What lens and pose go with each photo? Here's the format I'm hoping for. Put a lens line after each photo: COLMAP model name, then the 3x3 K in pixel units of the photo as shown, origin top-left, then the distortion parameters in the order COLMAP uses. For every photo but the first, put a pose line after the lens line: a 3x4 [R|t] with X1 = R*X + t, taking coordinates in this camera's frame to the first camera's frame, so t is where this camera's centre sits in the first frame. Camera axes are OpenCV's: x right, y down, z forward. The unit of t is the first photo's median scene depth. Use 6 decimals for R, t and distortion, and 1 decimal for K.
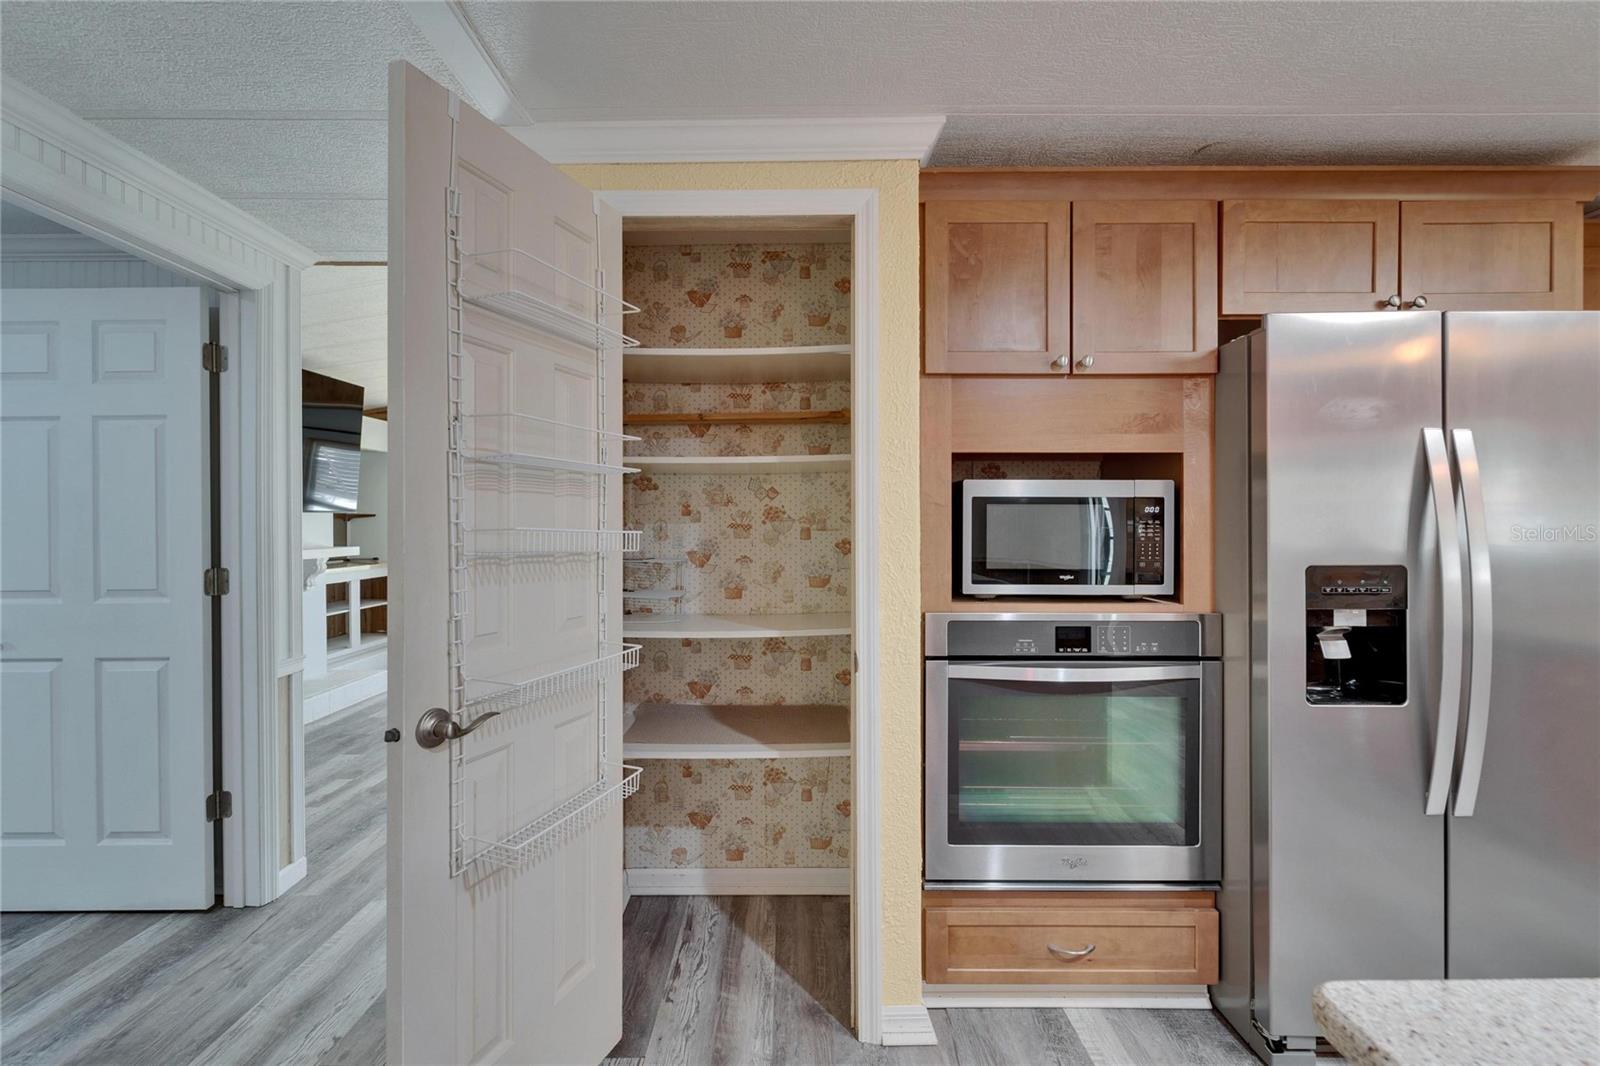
lens RADIAL K [[691.7, 0, 797.5], [0, 691.7, 526.6], [0, 0, 1]] dist [0.002357, -0.002642]
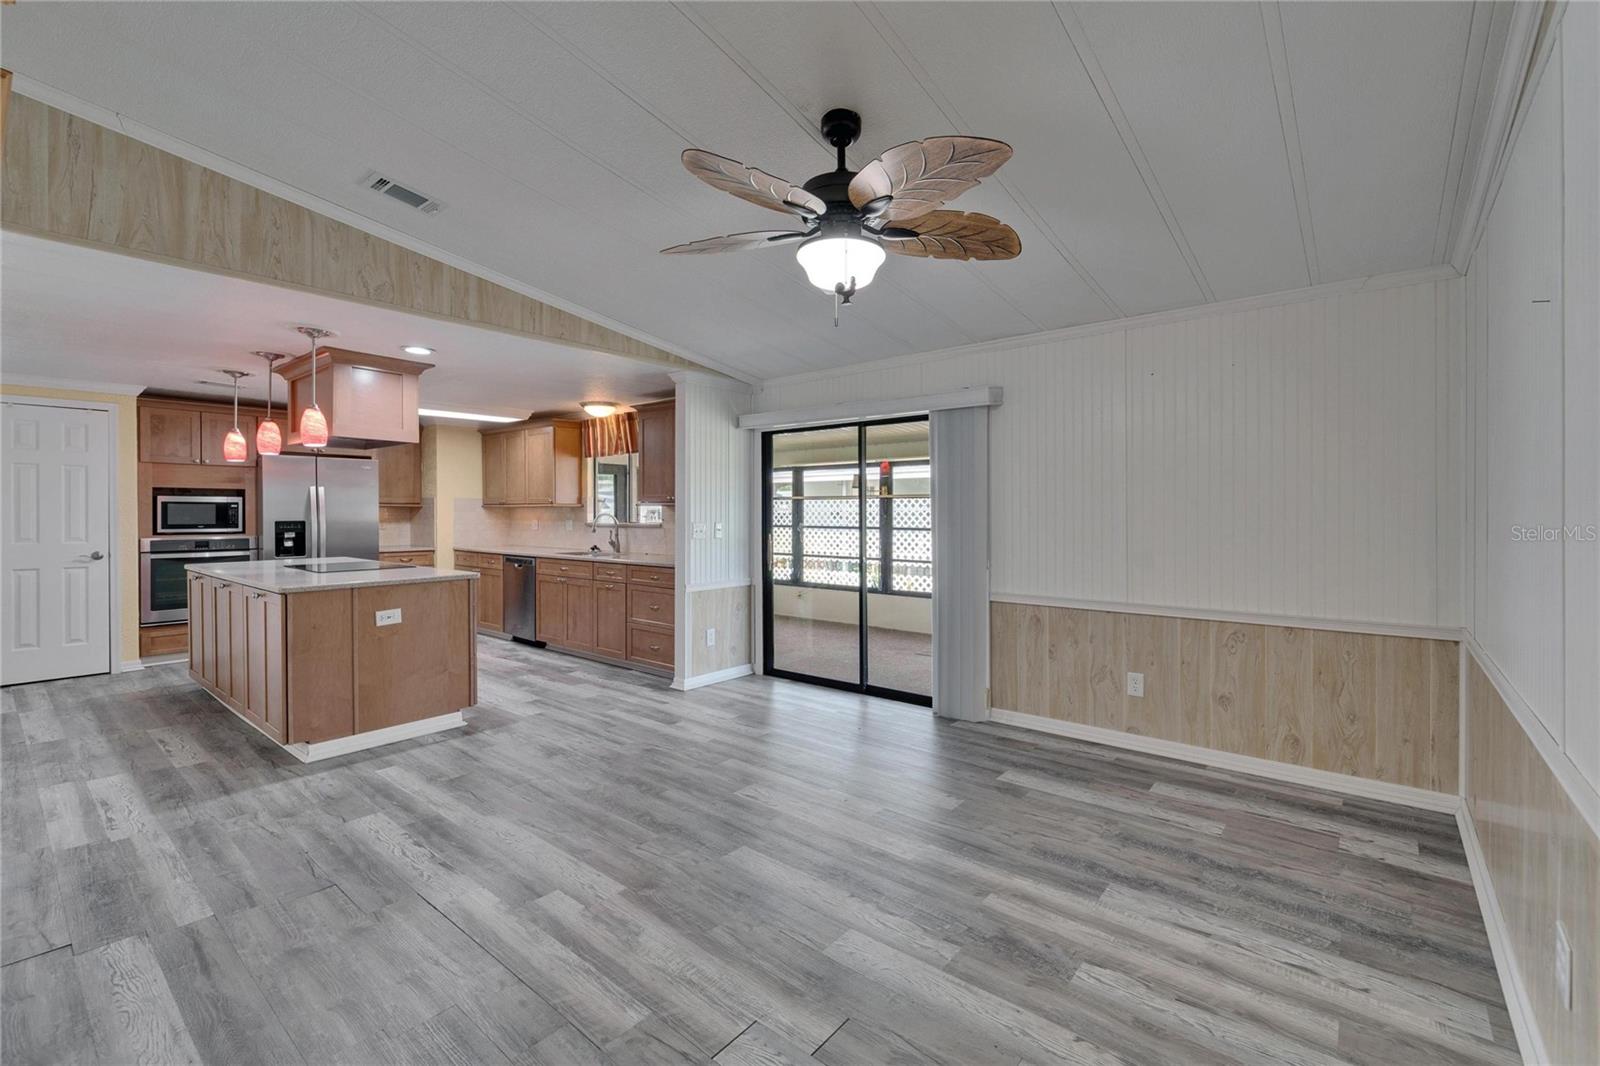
lens RADIAL K [[691.7, 0, 800.7], [0, 691.7, 519.5], [0, 0, 1]] dist [0.002357, -0.002642]
pose [[0.644172, -0.007124, 0.764848, -0.282166], [0.001279, 0.999965, 0.008236, 0.016826], [-0.764880, -0.004327, 0.644158, -3.292096]]
